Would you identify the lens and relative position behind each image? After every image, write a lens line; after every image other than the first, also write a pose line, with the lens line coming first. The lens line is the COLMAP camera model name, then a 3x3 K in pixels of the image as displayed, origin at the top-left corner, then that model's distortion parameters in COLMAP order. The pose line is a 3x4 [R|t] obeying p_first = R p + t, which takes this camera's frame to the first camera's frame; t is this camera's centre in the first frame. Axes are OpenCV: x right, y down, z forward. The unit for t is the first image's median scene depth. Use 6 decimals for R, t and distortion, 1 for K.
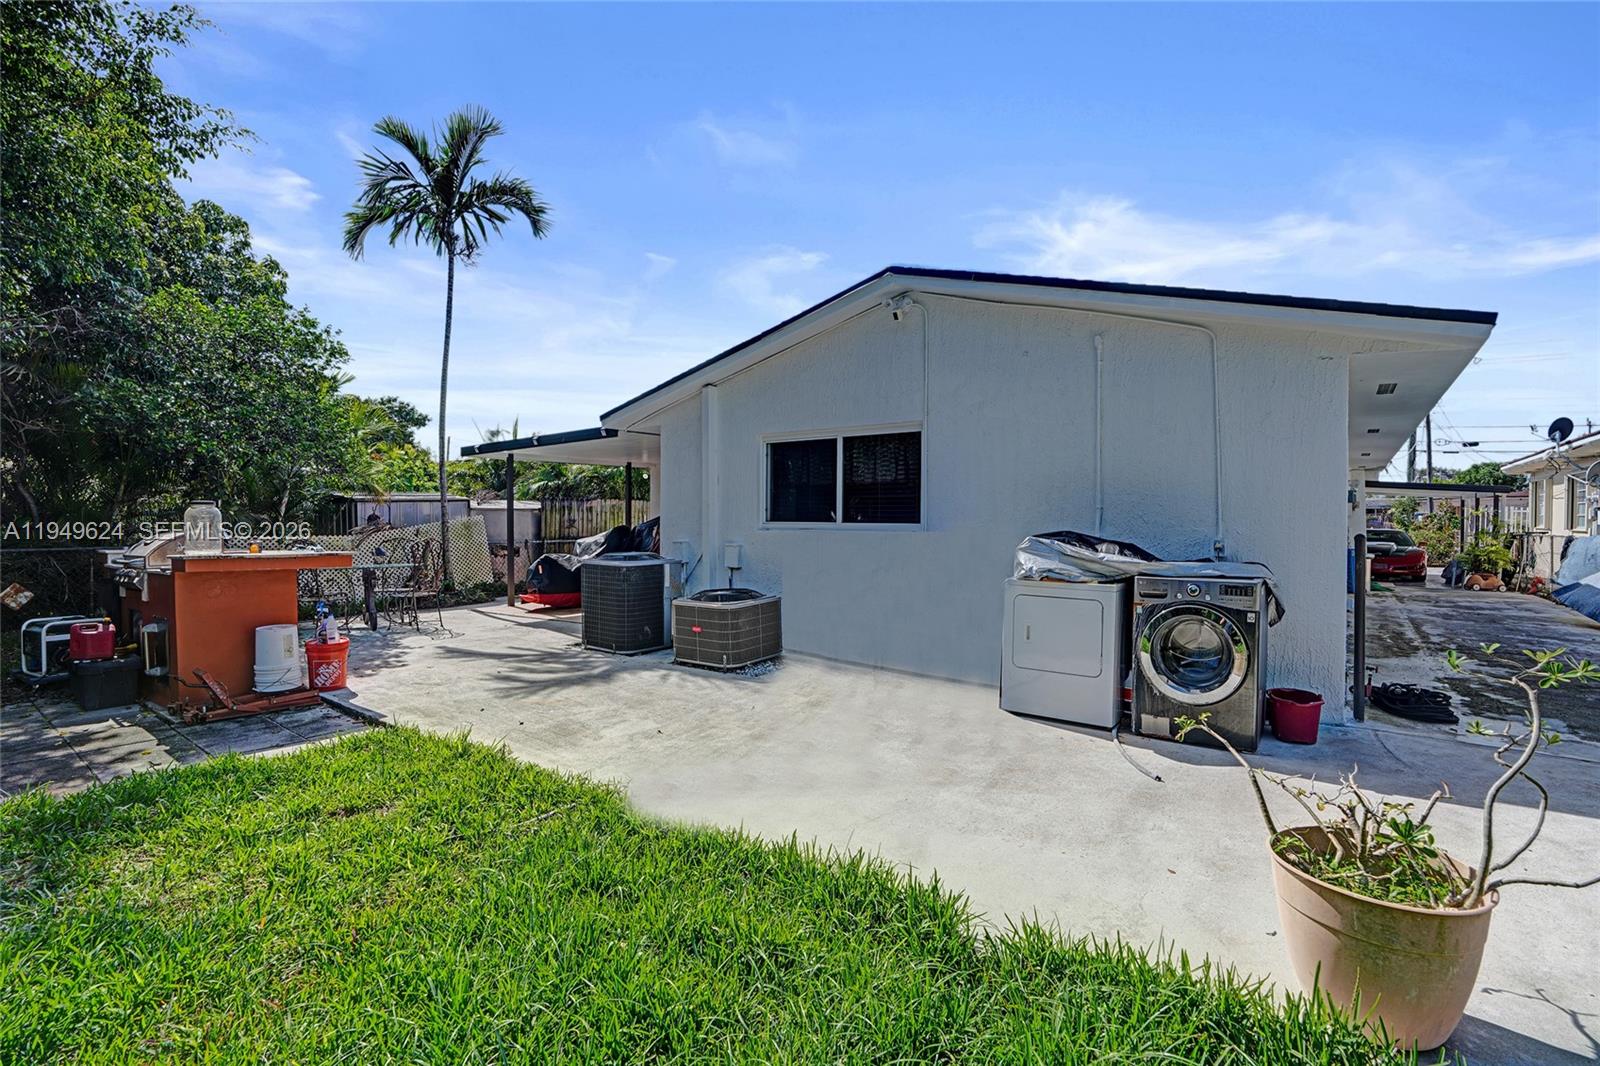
lens RADIAL K [[756.2, 0, 802.6], [0, 756.2, 515.1], [0, 0, 1]] dist [-0.022080, 0.000936]
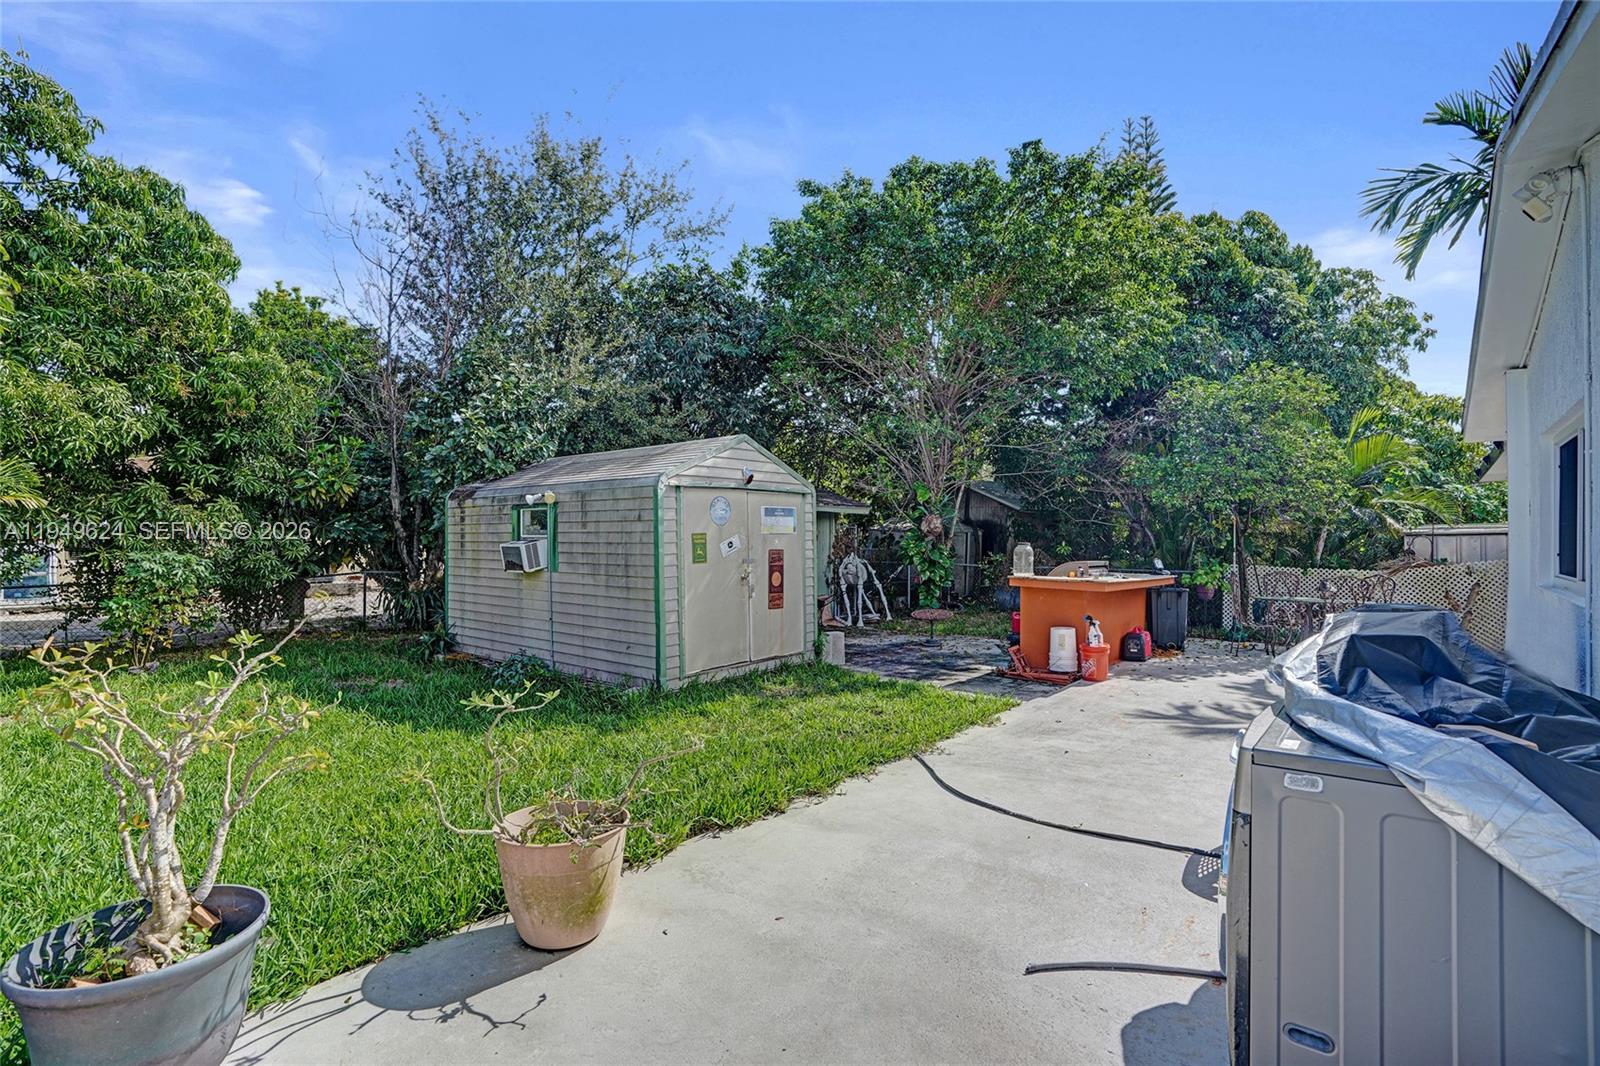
lens RADIAL K [[763.6, 0, 799.0], [0, 763.6, 520.4], [0, 0, 1]] dist [-0.021274, 0.000859]
pose [[-0.065999, -0.022804, -0.997559, 0.678921], [-0.001226, 0.999740, -0.022773, -0.021746], [0.997819, -0.000280, -0.066009, 0.476841]]
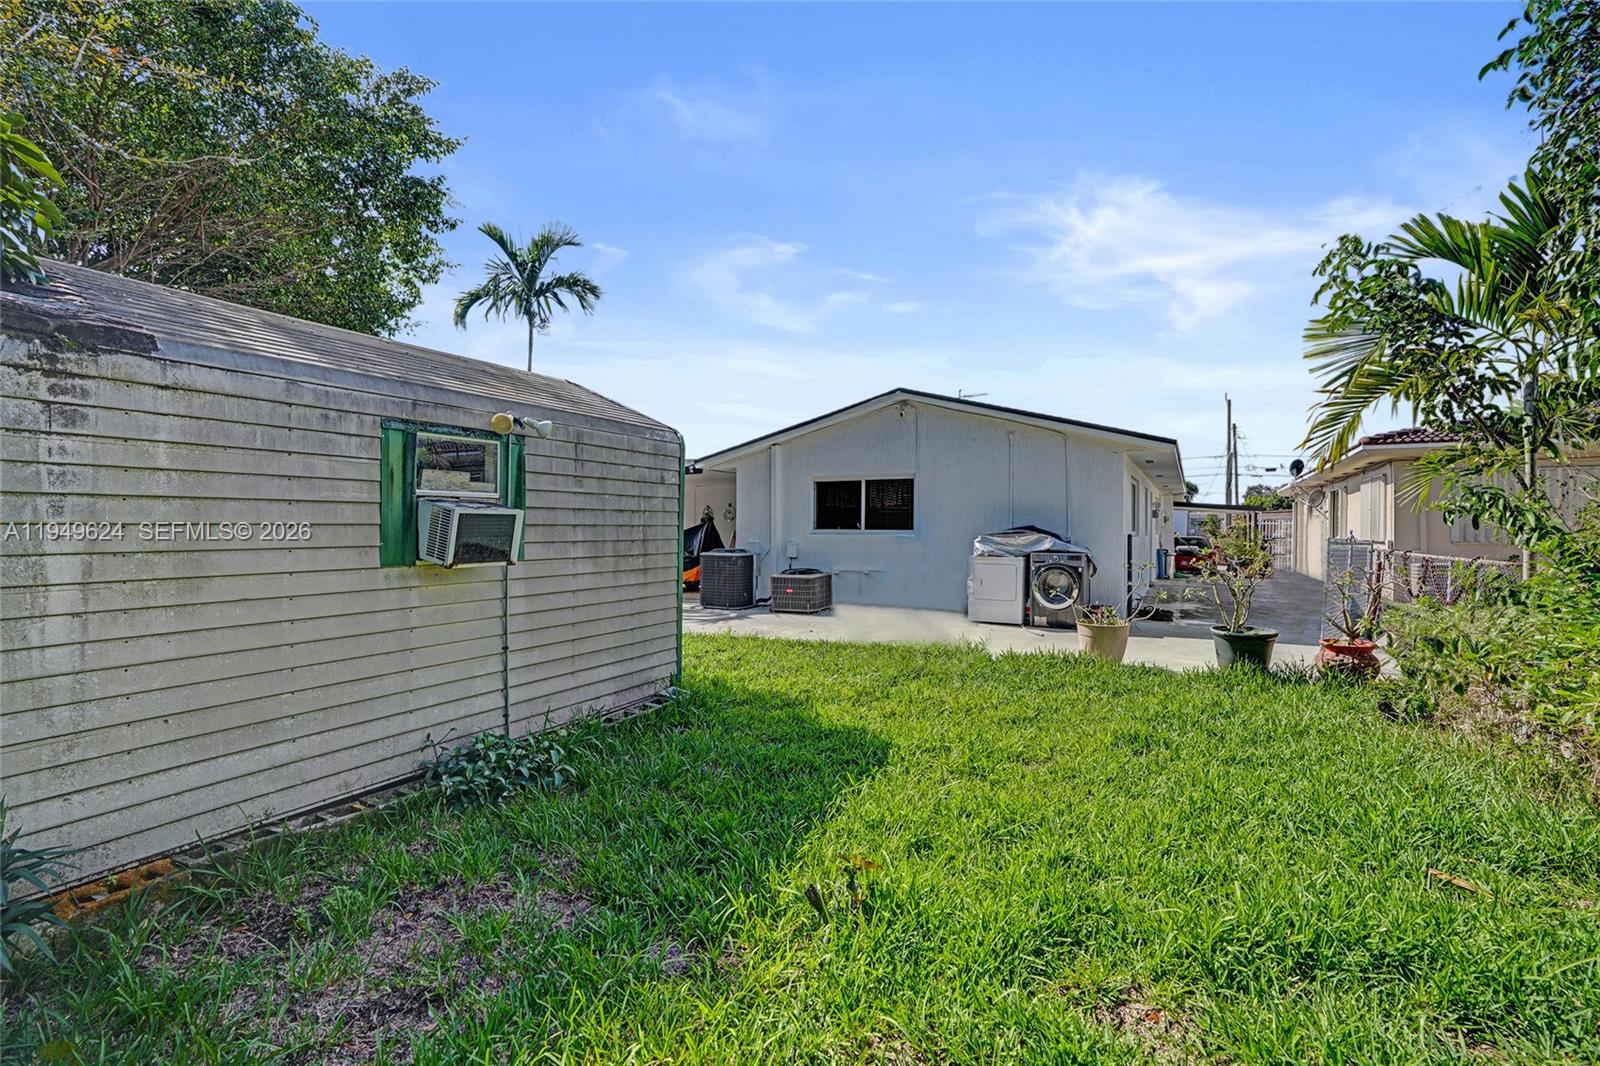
lens RADIAL K [[763.6, 0, 799.0], [0, 763.6, 520.4], [0, 0, 1]] dist [-0.021274, 0.000859]
pose [[0.988452, 0.004543, 0.151469, -0.358802], [-0.003454, 0.999966, -0.007449, 0.002114], [-0.151498, 0.006840, 0.988434, -0.693516]]
